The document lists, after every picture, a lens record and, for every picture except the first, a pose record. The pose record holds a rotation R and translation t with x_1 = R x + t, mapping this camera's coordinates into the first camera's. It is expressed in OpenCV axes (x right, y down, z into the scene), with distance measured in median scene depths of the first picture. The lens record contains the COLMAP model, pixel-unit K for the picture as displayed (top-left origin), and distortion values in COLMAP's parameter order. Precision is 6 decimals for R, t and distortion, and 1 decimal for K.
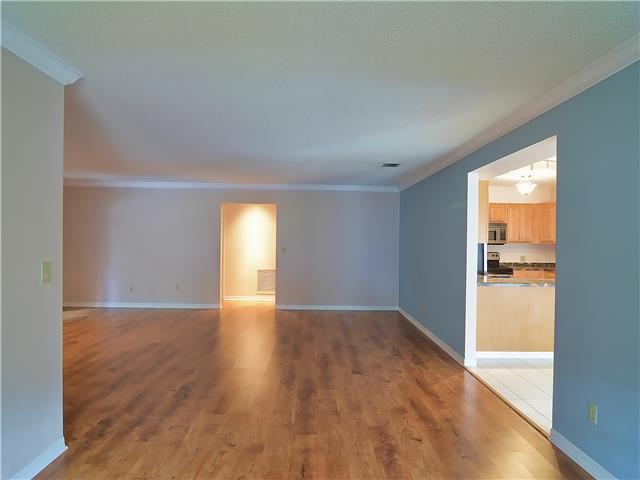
lens RADIAL K [[377.5, 0, 320.0], [0, 377.5, 240.0], [0, 0, 1]] dist [0.000859, -0.000975]
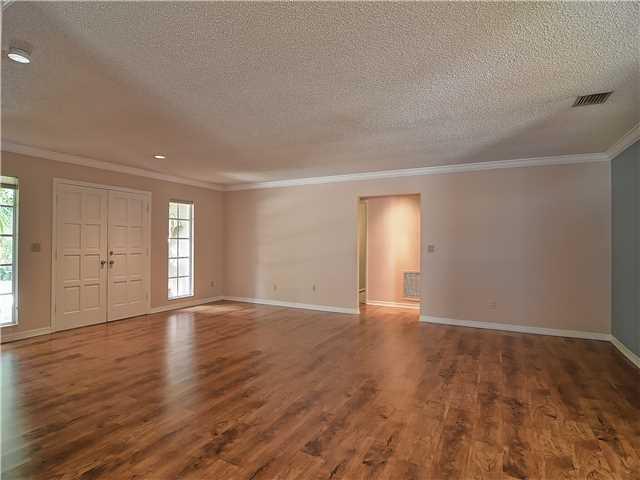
lens RADIAL K [[334.7, 0, 320.0], [0, 334.7, 240.0], [0, 0, 1]] dist [-0.008865, -0.000492]
pose [[0.873057, -0.004867, -0.487593, 0.069919], [-0.001574, 0.999917, -0.012799, 0.020532], [0.487615, 0.011941, 0.872977, 0.350253]]
